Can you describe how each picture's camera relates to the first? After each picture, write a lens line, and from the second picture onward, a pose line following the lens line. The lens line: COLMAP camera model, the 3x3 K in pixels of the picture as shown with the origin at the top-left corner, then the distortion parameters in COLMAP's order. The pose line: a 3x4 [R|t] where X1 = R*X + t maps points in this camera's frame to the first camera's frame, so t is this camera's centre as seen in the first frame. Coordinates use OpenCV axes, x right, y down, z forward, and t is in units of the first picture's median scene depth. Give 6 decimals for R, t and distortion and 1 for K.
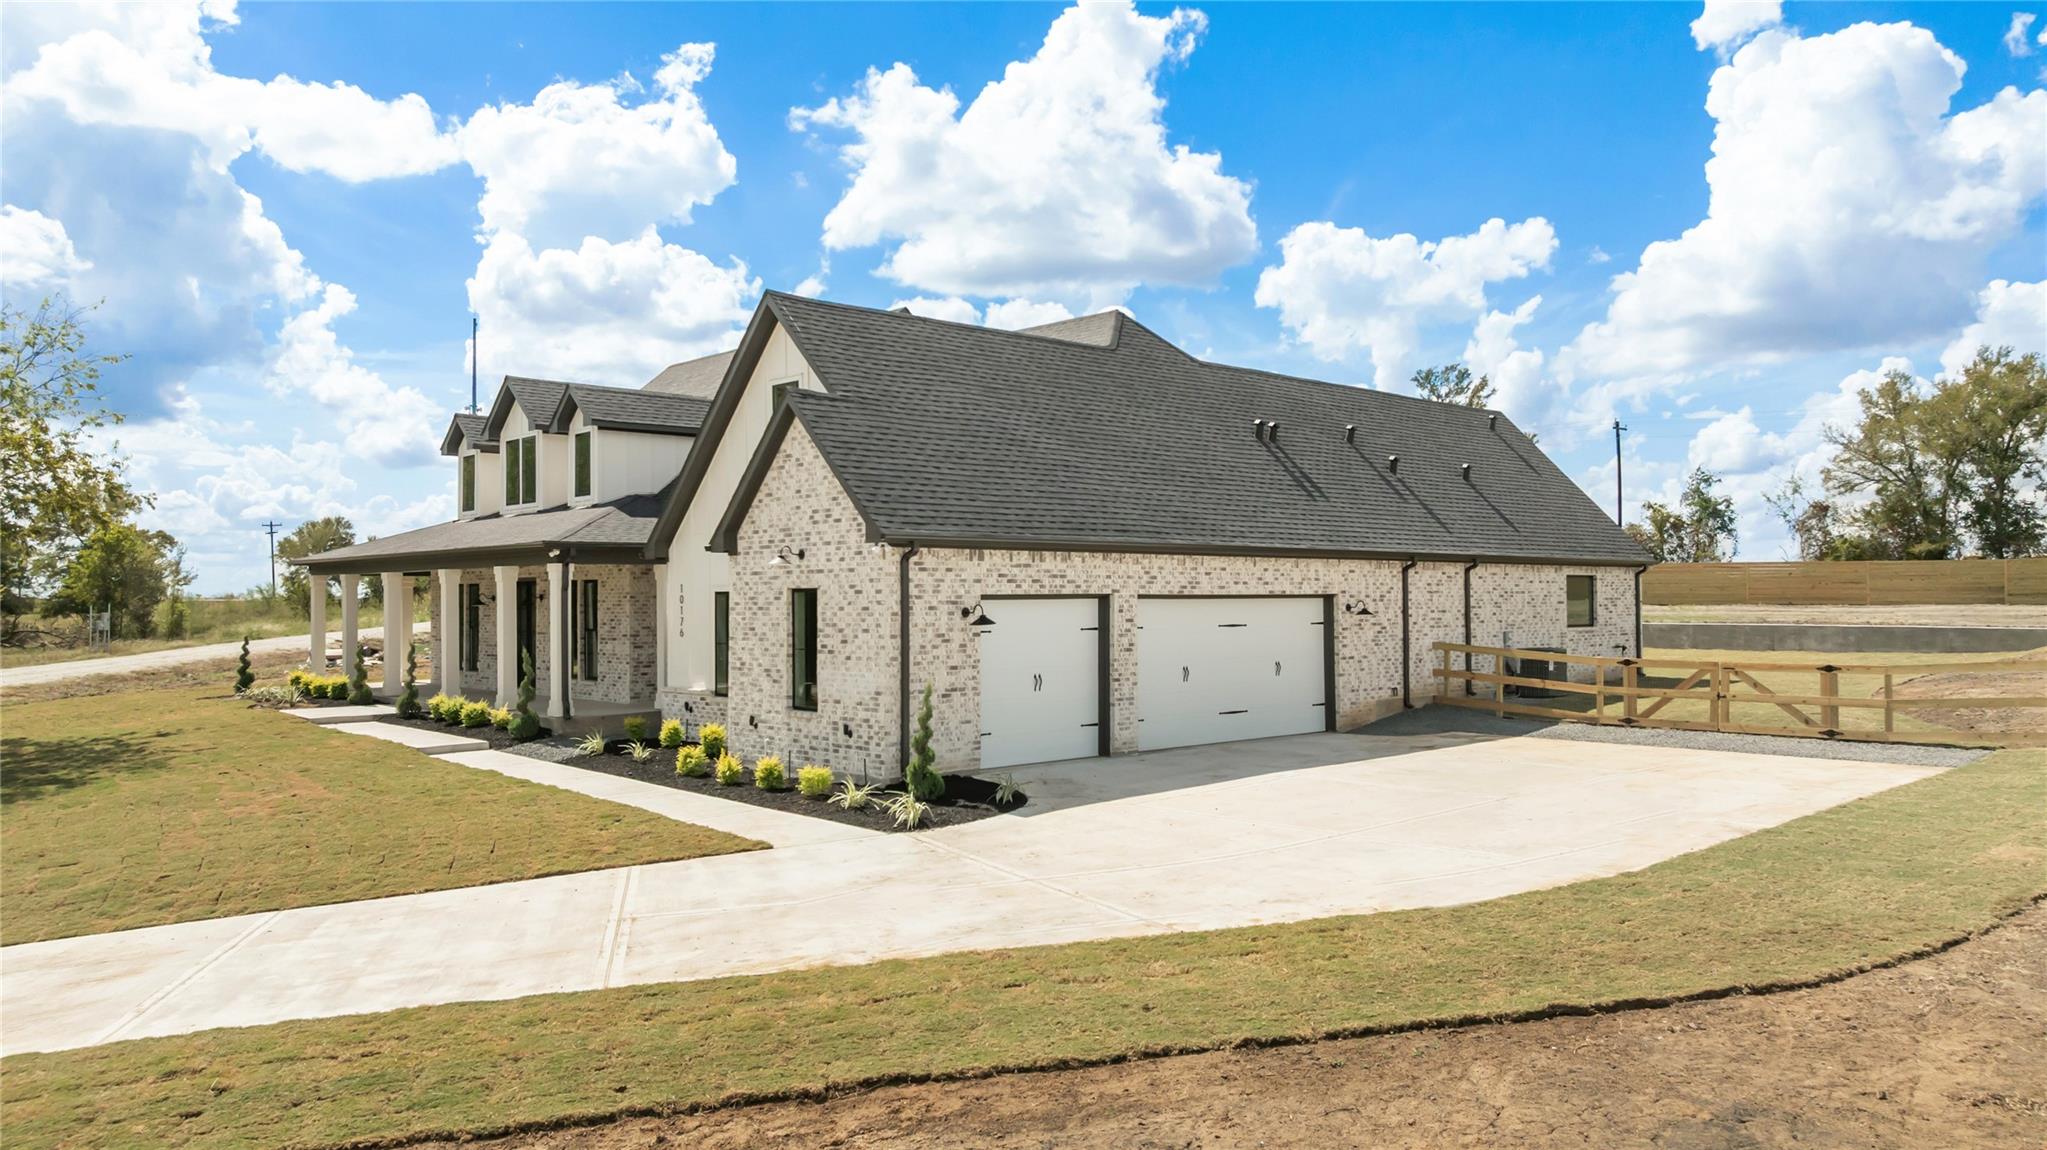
lens RADIAL K [[1375.2, 0, 1023.5], [0, 1375.2, 575.0], [0, 0, 1]] dist [-0.006488, 0.000921]
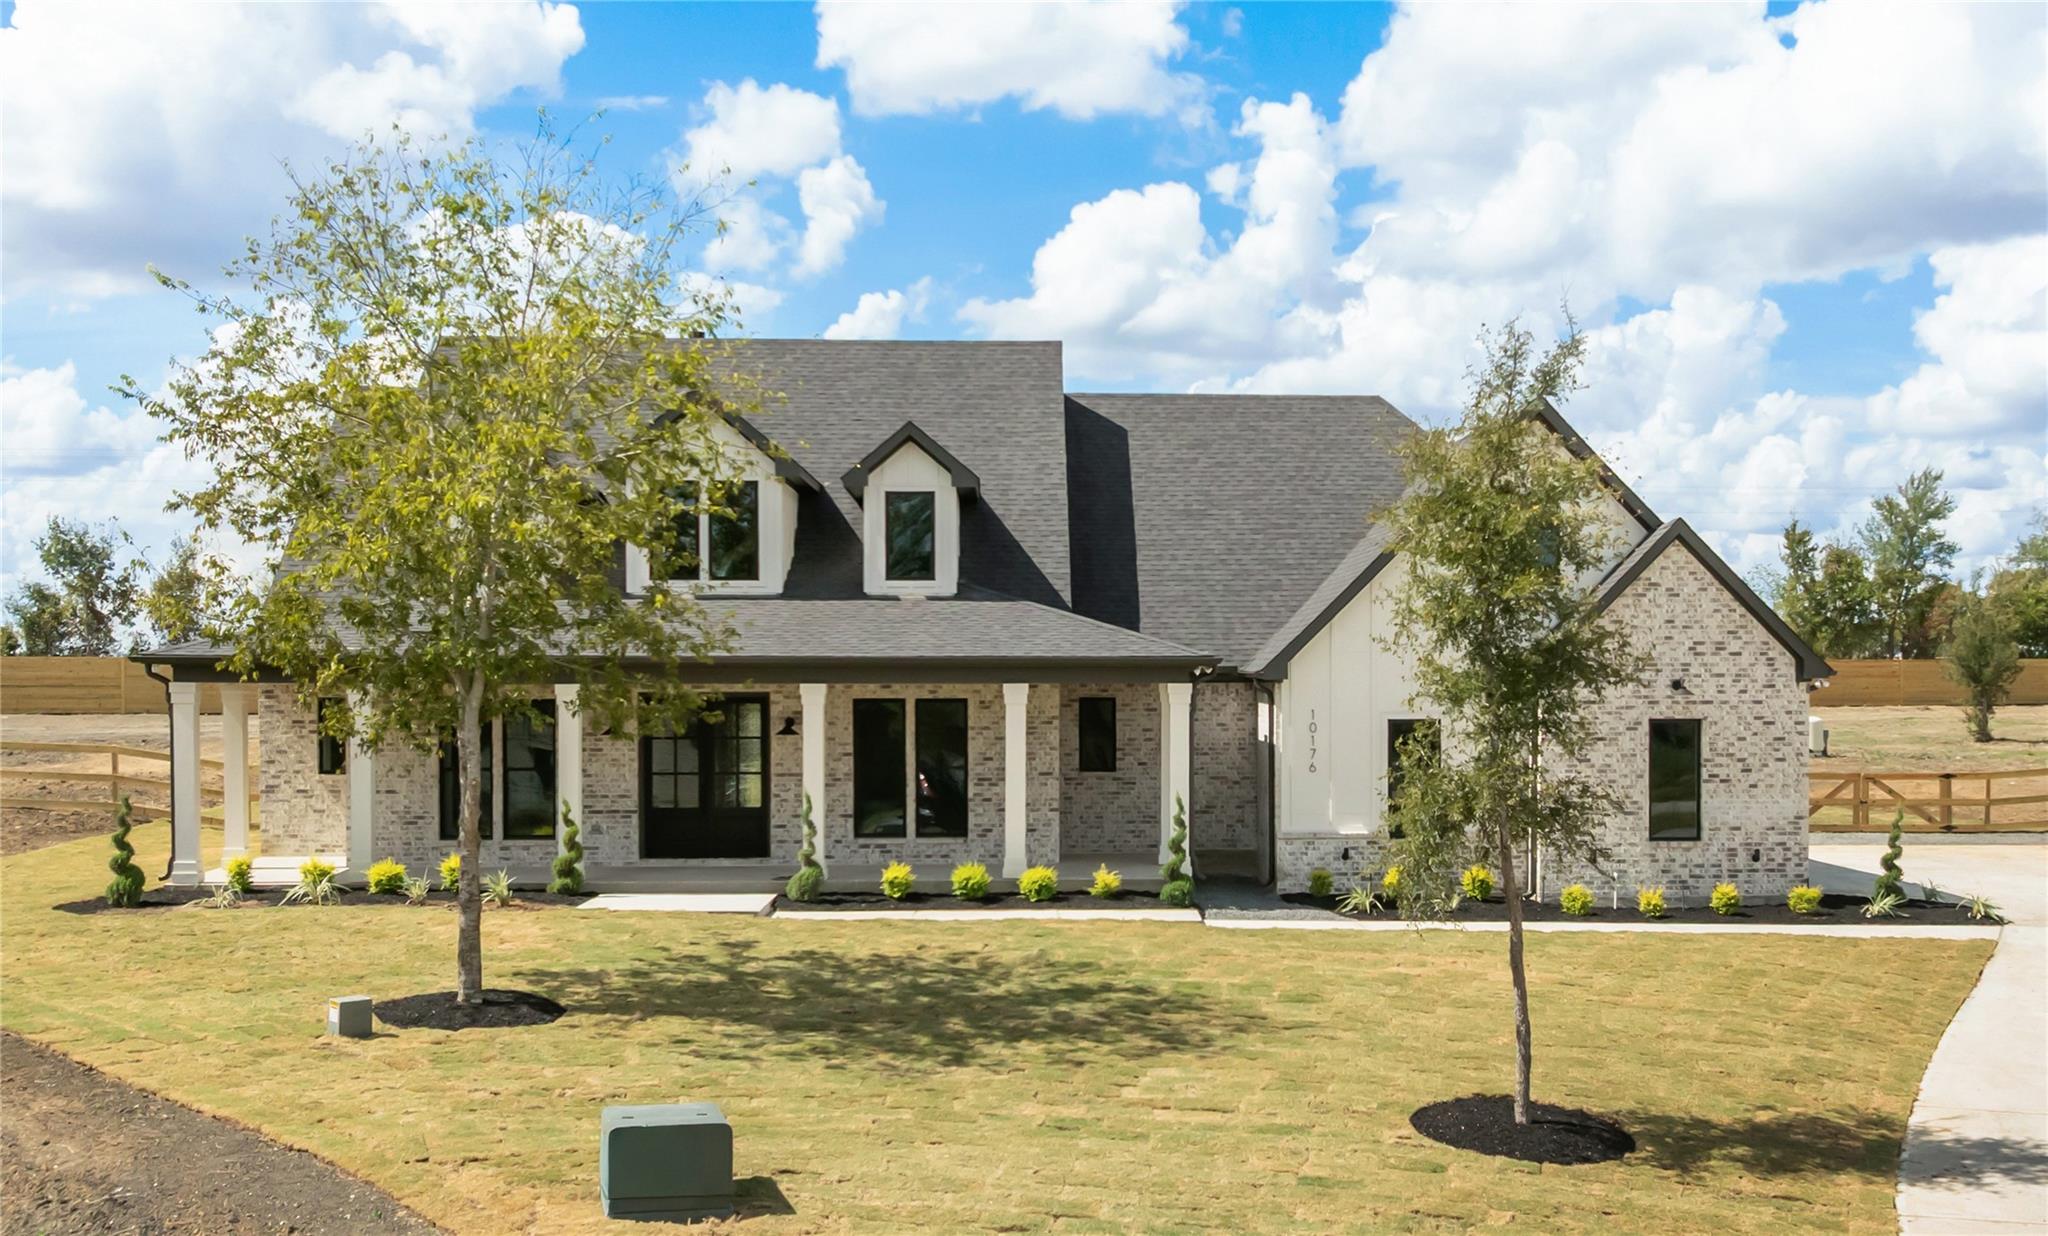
lens RADIAL K [[2290.3, 0, 1155.0], [0, 2290.3, 699.5], [0, 0, 1]] dist [-0.011063, -0.023349]
pose [[0.651129, 0.001652, 0.758965, -1.378919], [-0.018095, 0.999747, 0.013348, -0.016284], [-0.758751, -0.022425, 0.650994, 0.167156]]
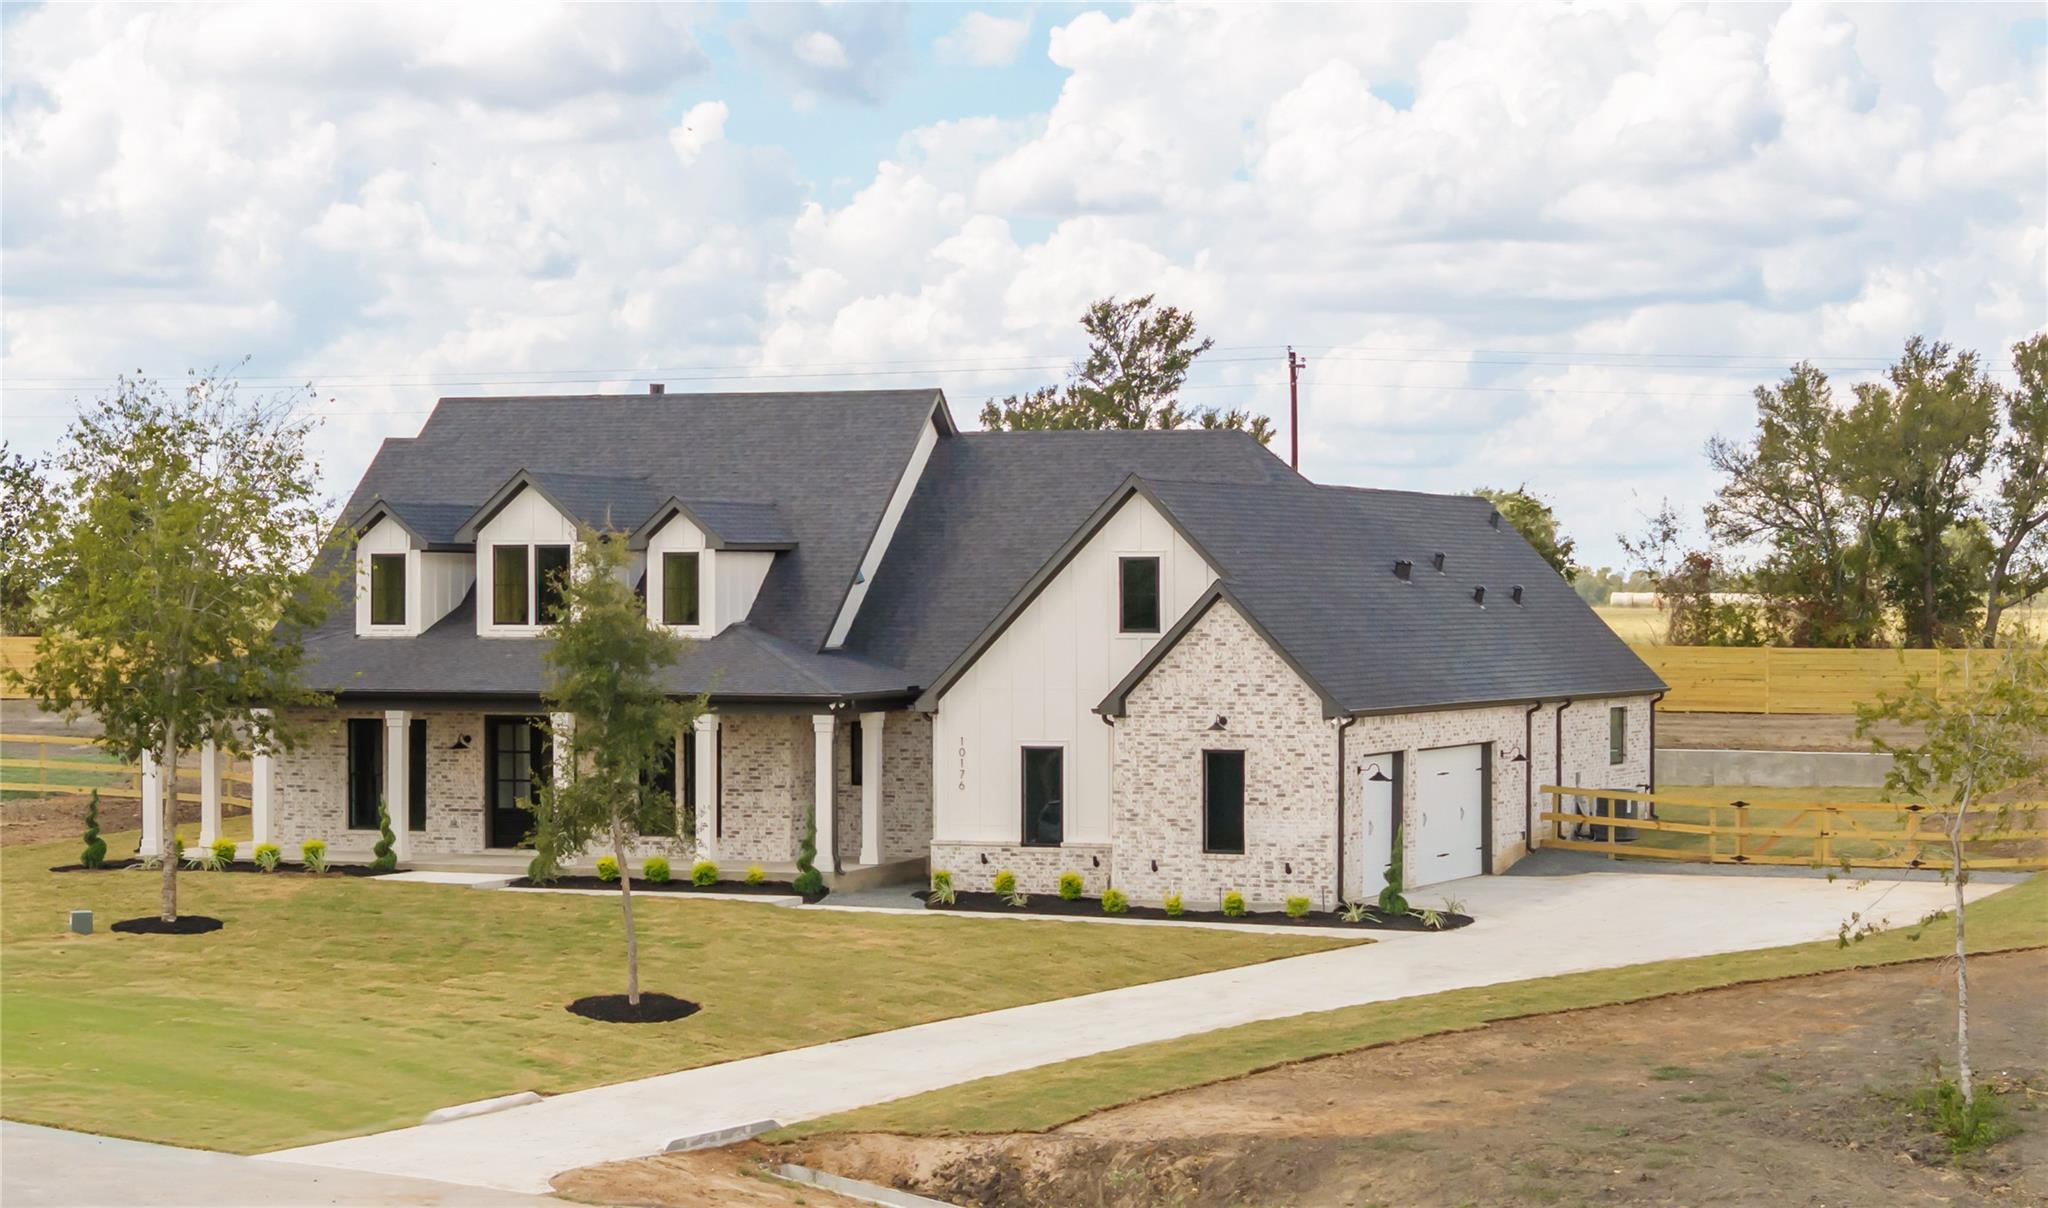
lens RADIAL K [[4160.5, 0, 1024.0], [0, 4160.5, 604.0], [0, 0, 1]] dist [-0.057340, -0.256322]
pose [[0.902810, 0.009562, 0.429933, -1.516645], [-0.016040, 0.999806, 0.011446, -0.125672], [-0.429740, -0.017230, 0.902788, -1.752963]]
